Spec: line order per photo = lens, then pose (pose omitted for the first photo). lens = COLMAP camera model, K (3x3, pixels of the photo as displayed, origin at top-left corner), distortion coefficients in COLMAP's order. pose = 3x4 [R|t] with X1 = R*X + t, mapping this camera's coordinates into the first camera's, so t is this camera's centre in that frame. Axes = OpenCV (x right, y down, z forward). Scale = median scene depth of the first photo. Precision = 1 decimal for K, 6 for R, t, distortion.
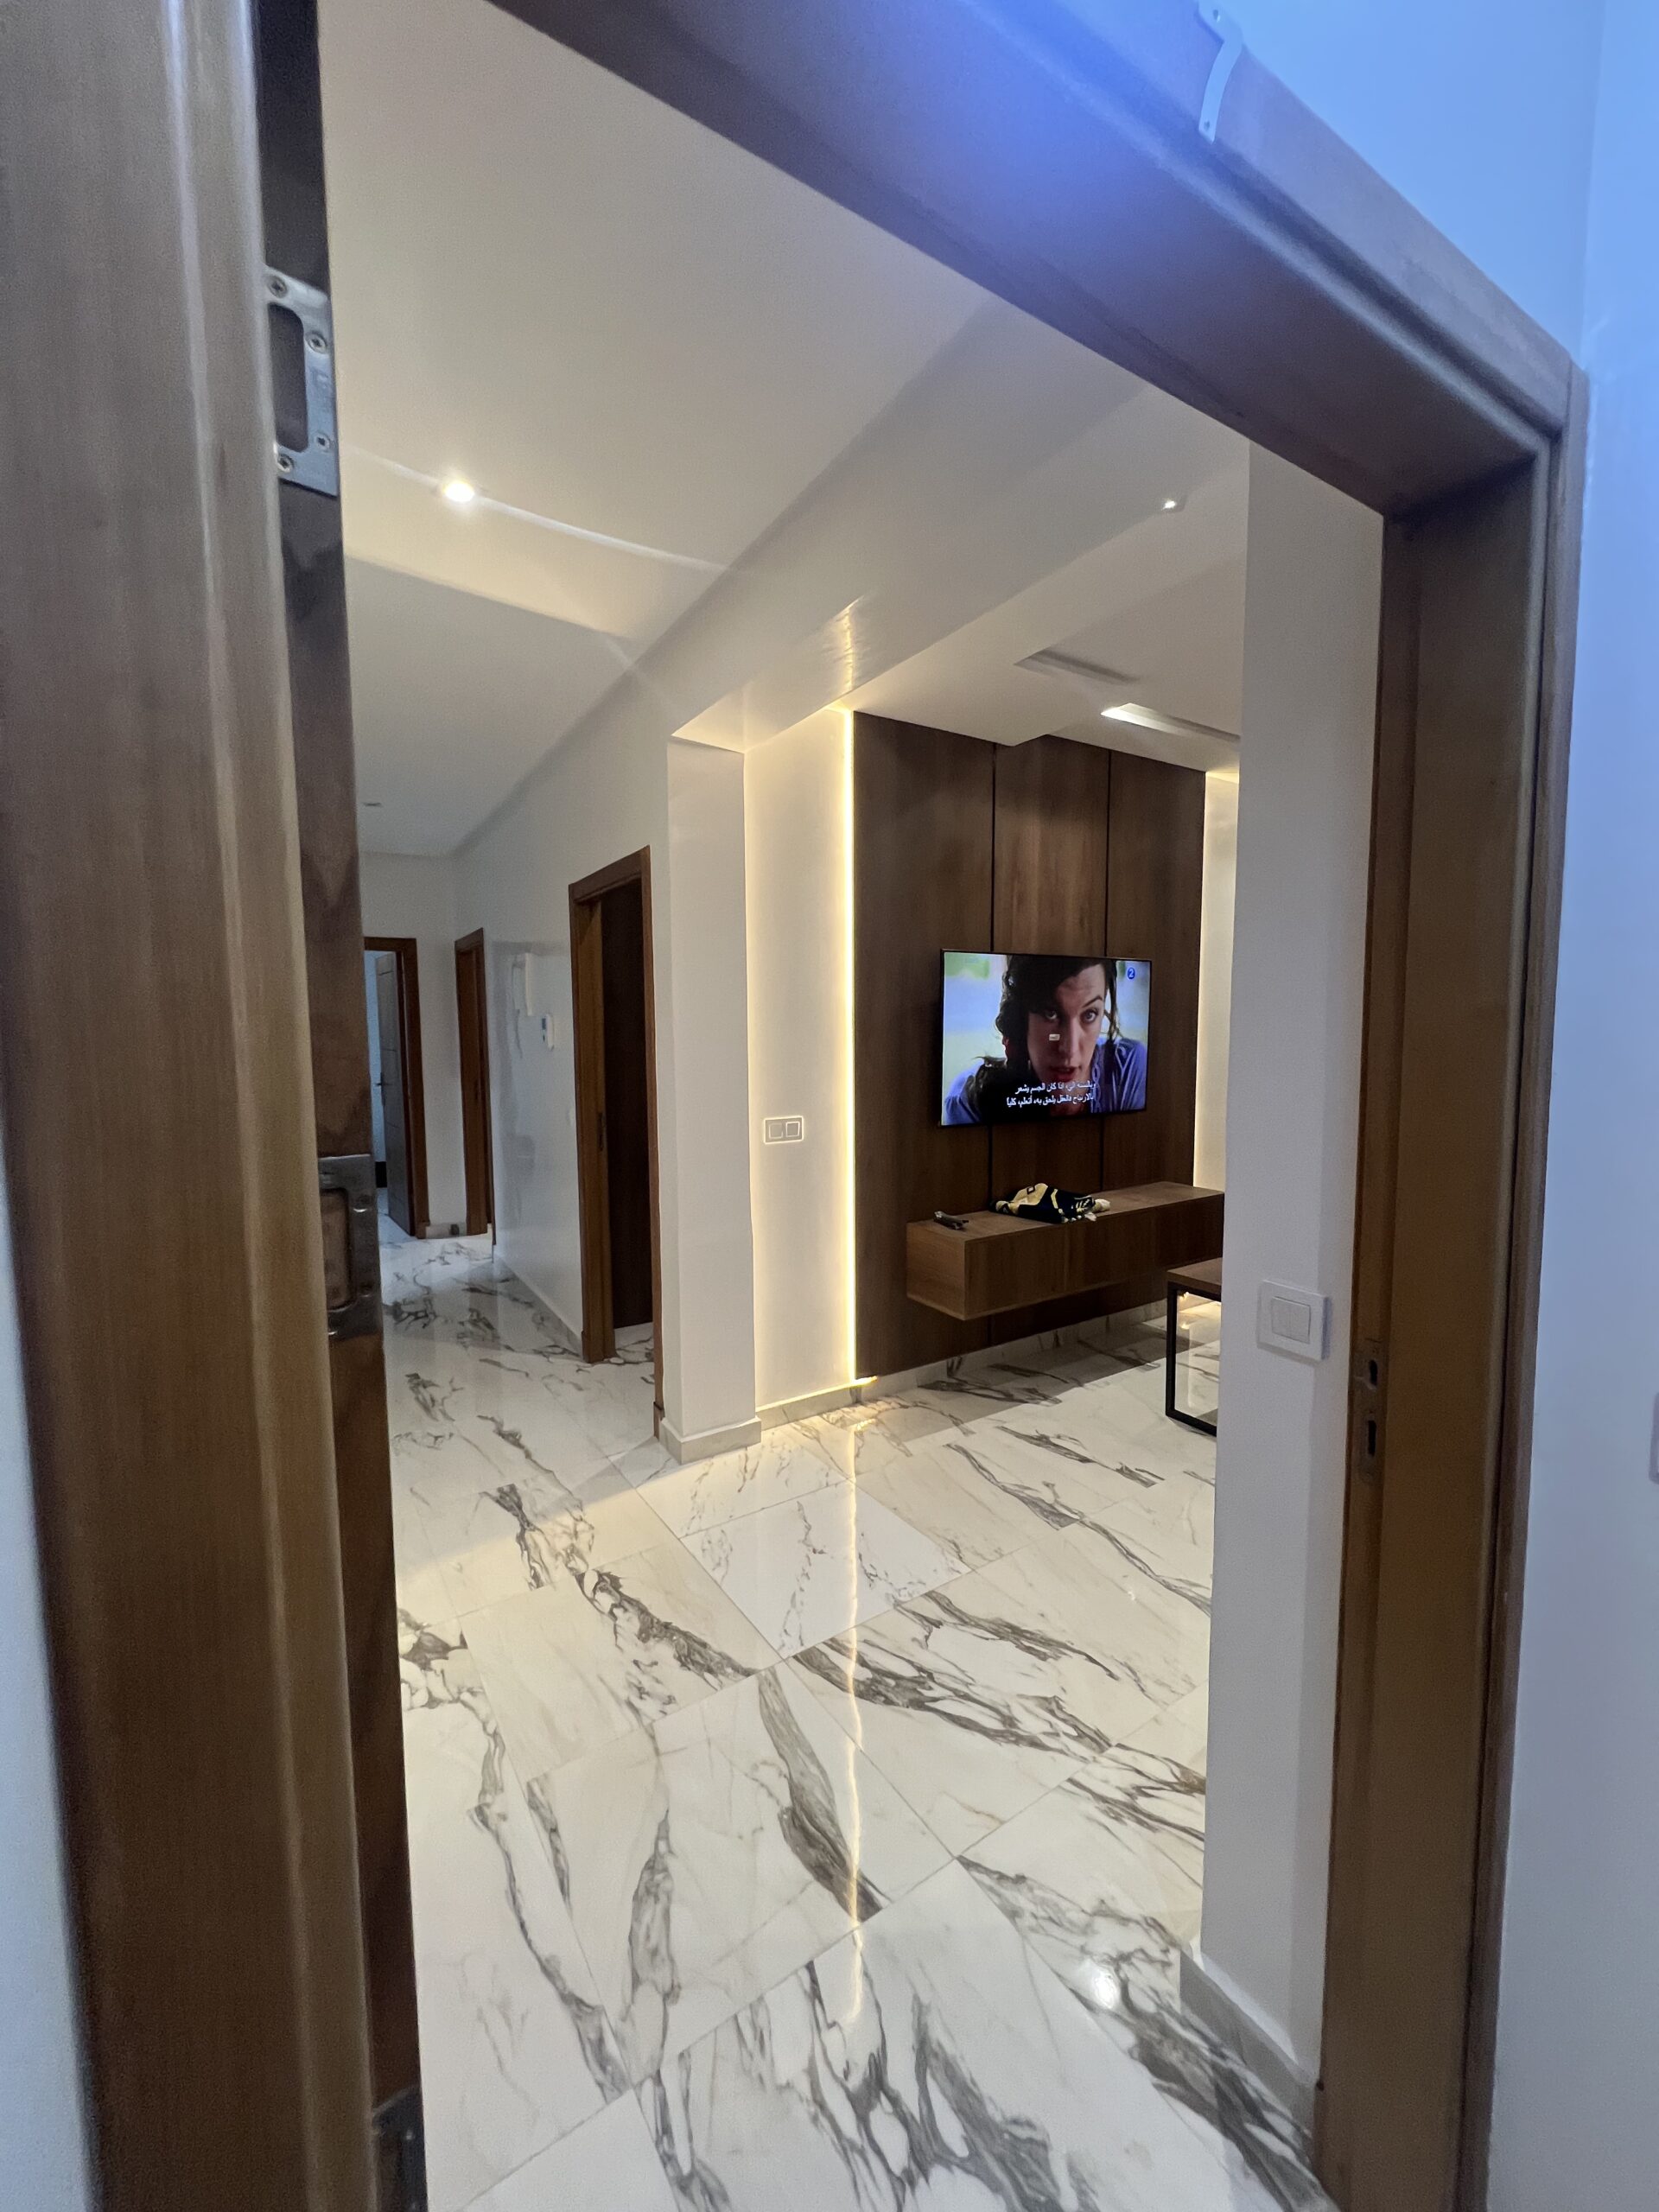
lens RADIAL K [[887.3, 0, 838.5], [0, 887.3, 1100.5], [0, 0, 1]] dist [-0.002438, 0.000476]
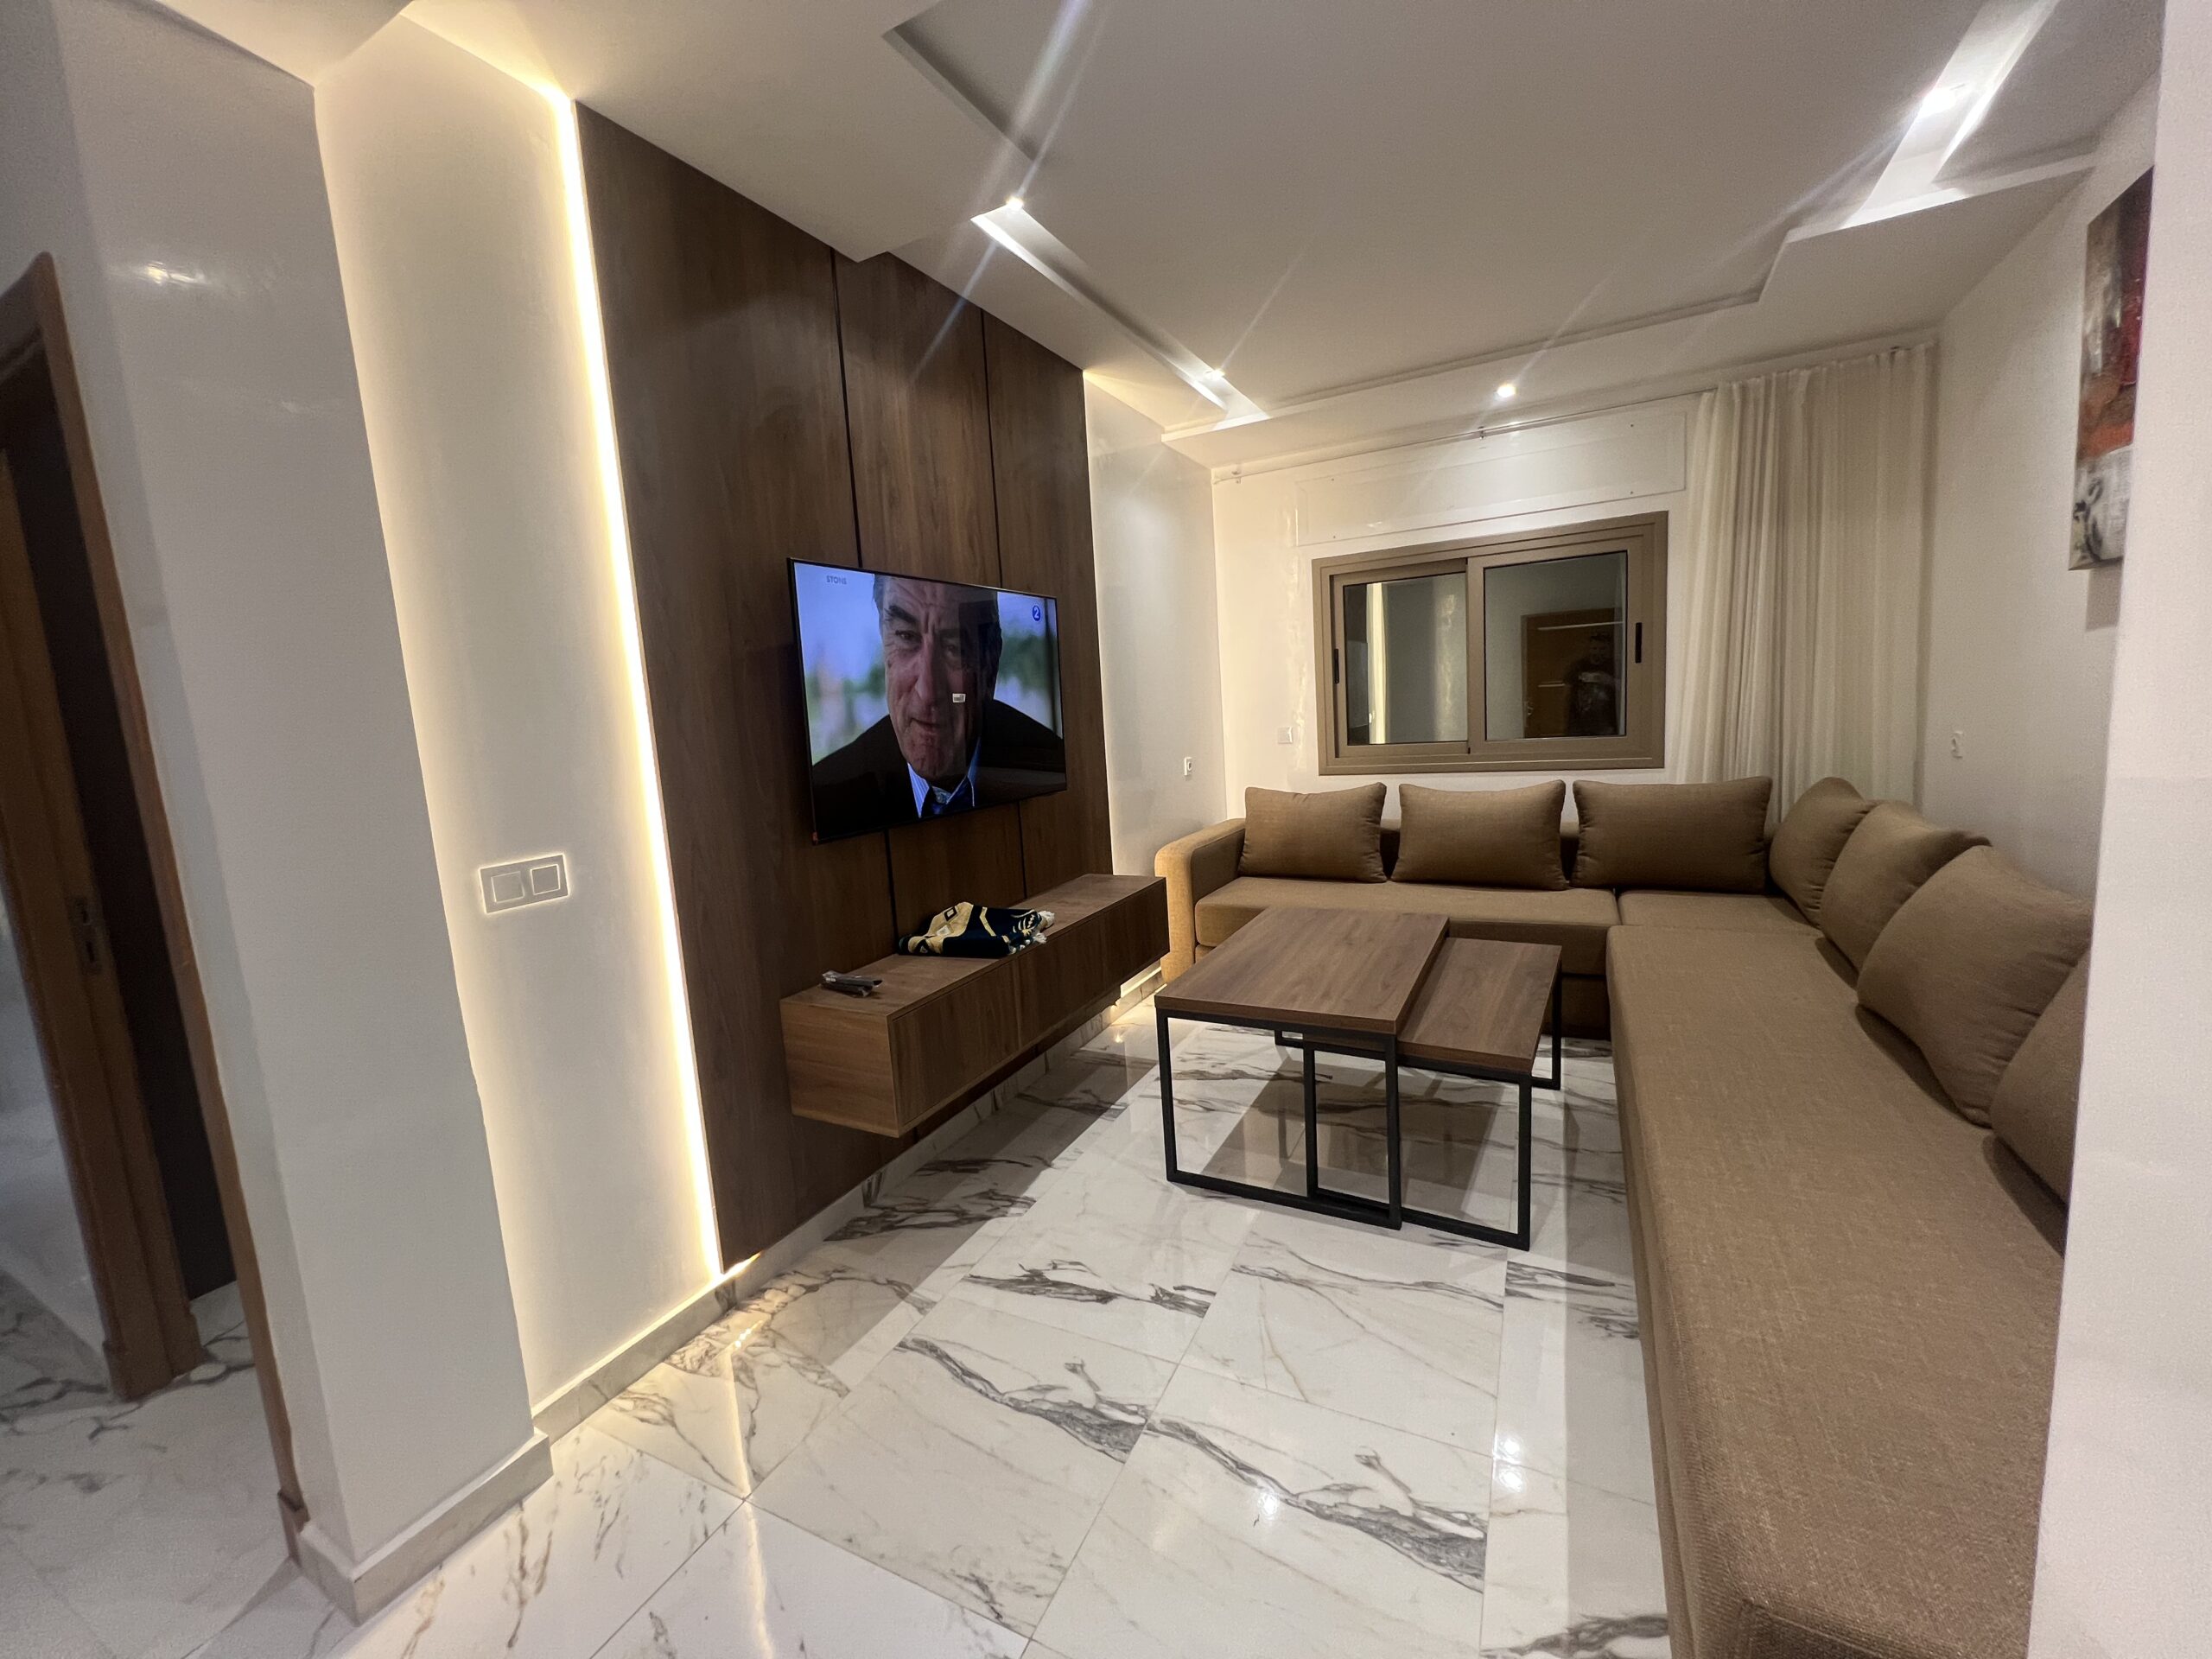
lens RADIAL K [[887.3, 0, 1101.9], [0, 887.3, 822.4], [0, 0, 1]] dist [-0.002438, 0.000476]
pose [[0.871018, -0.112340, 0.478234, -0.010548], [0.099447, 0.993668, 0.052294, 0.003265], [-0.481081, 0.002010, 0.876674, 0.361895]]
